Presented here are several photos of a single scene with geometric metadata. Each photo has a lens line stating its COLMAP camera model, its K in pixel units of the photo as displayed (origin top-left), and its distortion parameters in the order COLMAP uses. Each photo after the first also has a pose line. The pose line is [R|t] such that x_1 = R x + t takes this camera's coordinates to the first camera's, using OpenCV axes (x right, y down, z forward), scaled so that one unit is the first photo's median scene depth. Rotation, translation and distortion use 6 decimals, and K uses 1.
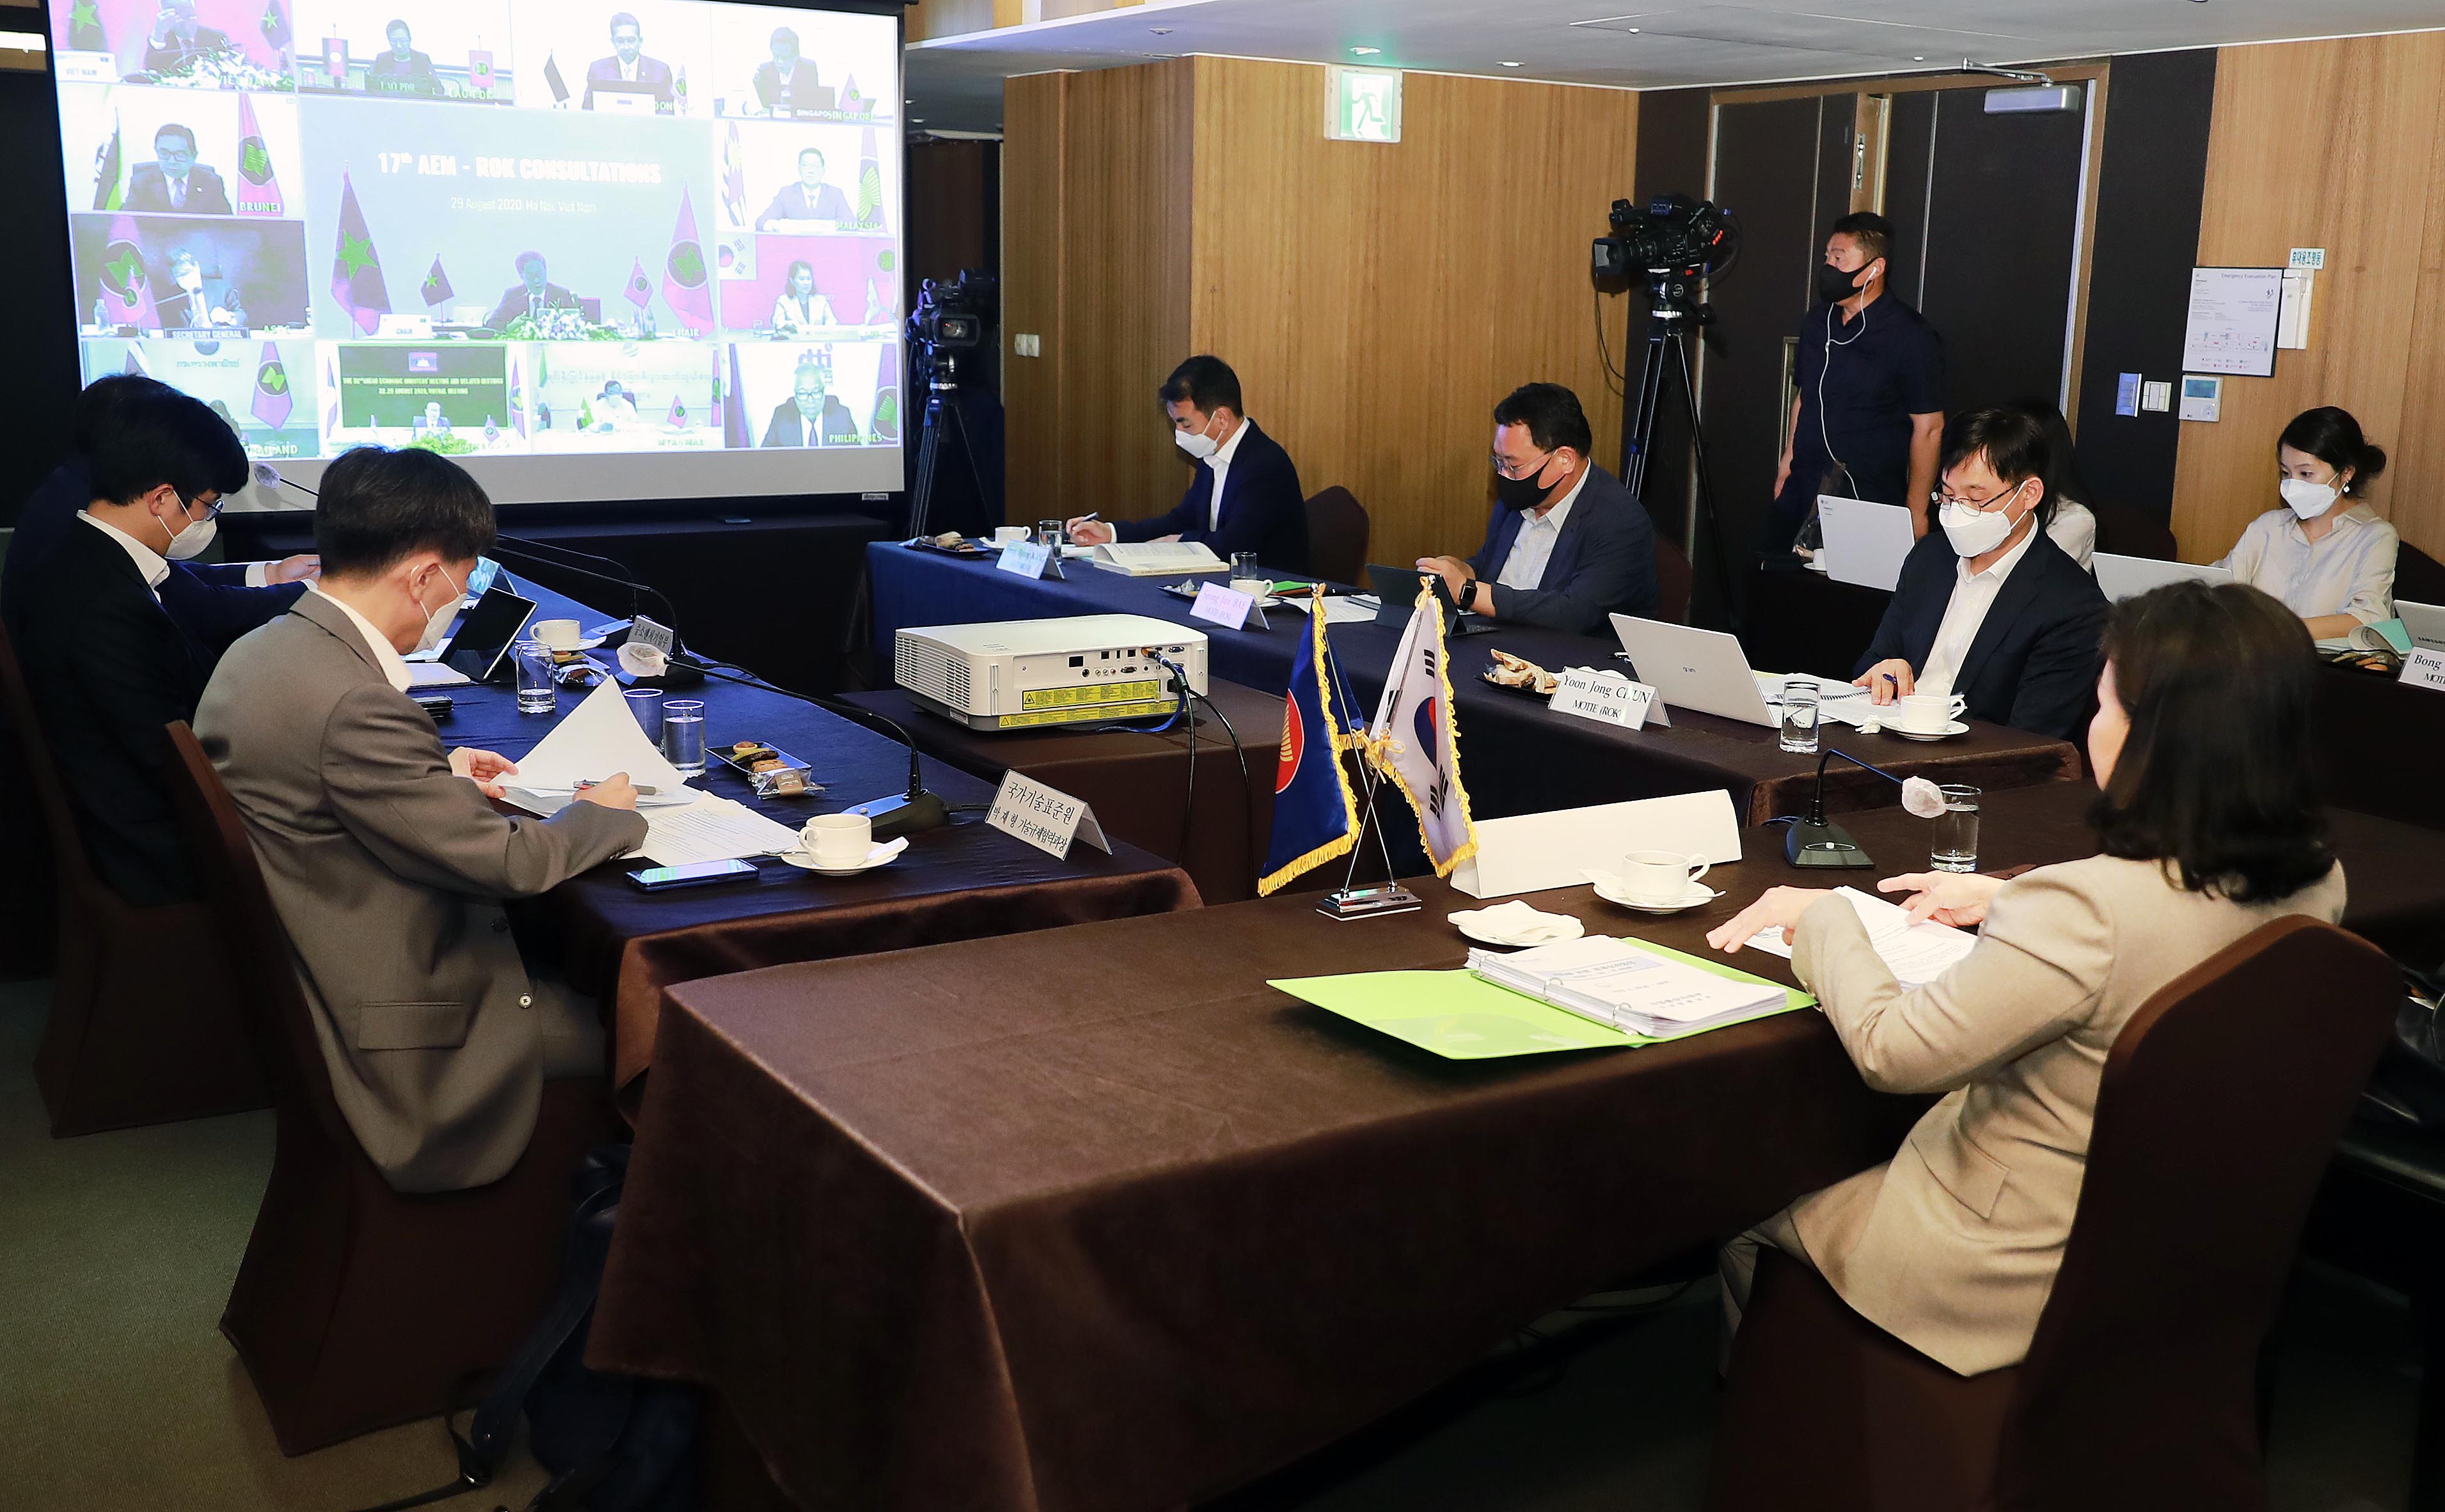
lens RADIAL K [[2415.2, 0, 1228.0], [0, 2415.2, 757.0], [0, 0, 1]] dist [0.016713, 0.000000]
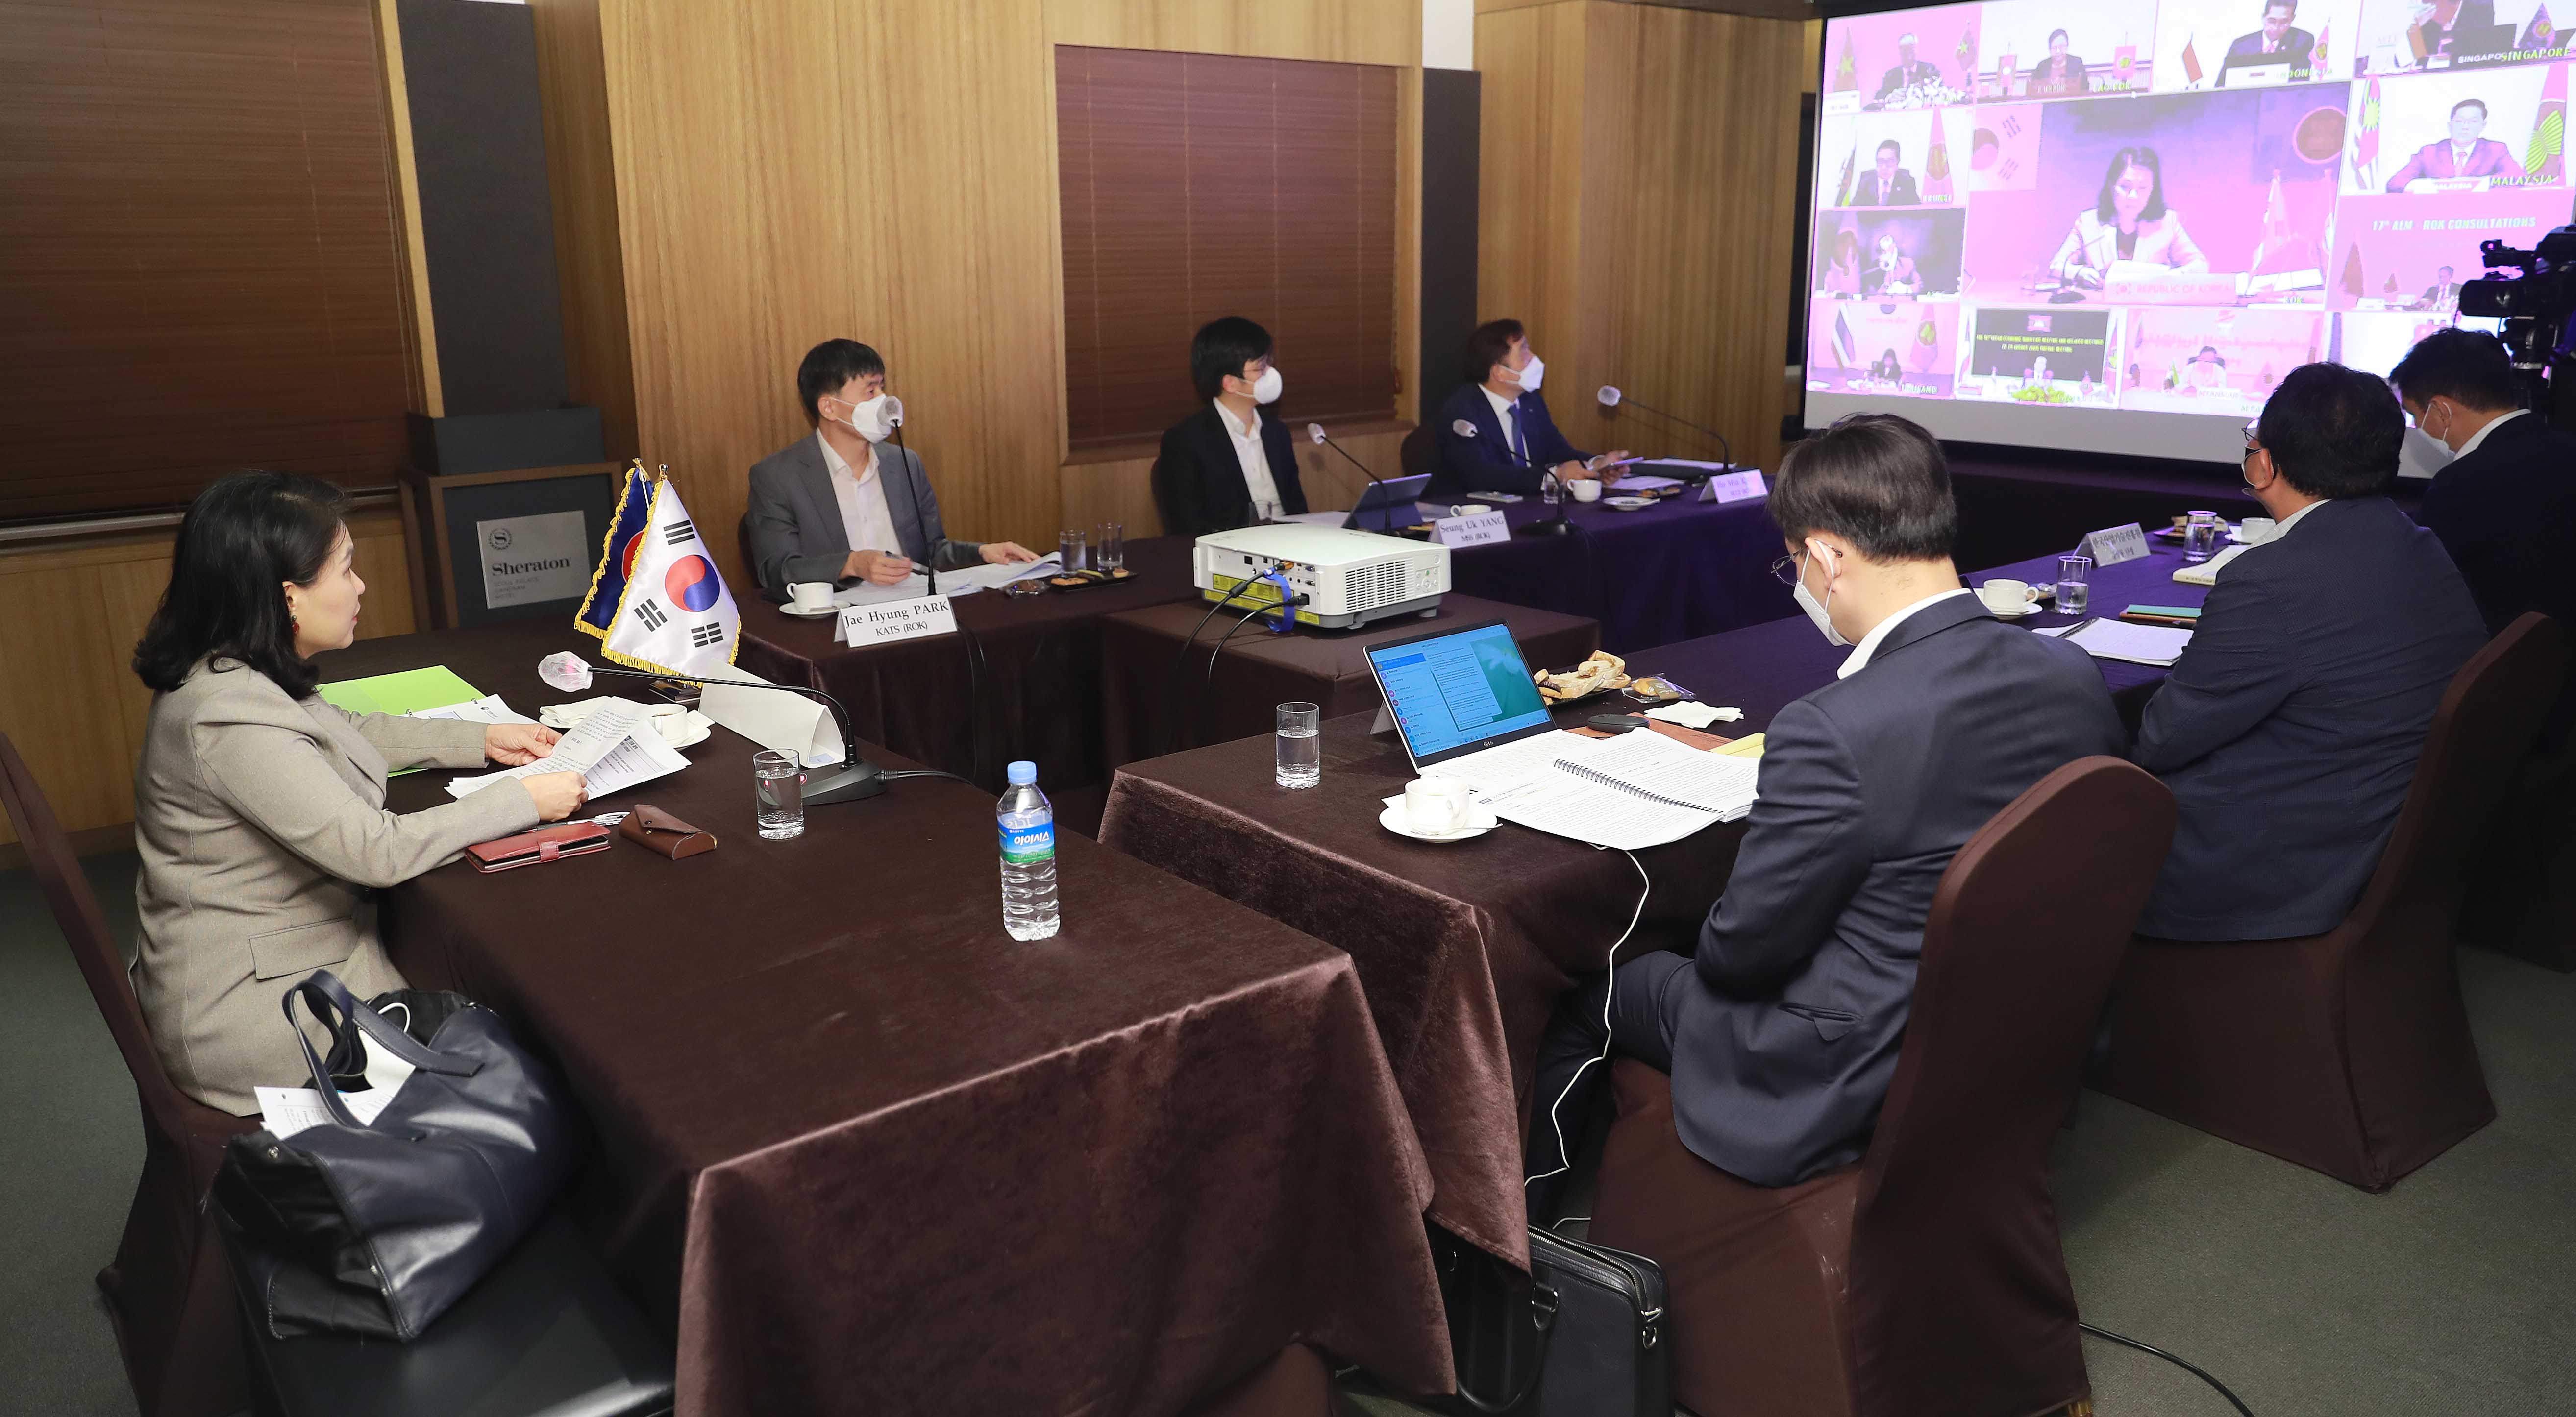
lens RADIAL K [[1753.0, 0, 1289.7], [0, 1753.0, 701.2], [0, 0, 1]] dist [0.000751, 0.002835]
pose [[0.136765, 0.228954, -0.963782, 0.502186], [-0.181338, 0.962270, 0.202862, -0.095392], [0.973864, 0.147026, 0.173123, 0.536265]]
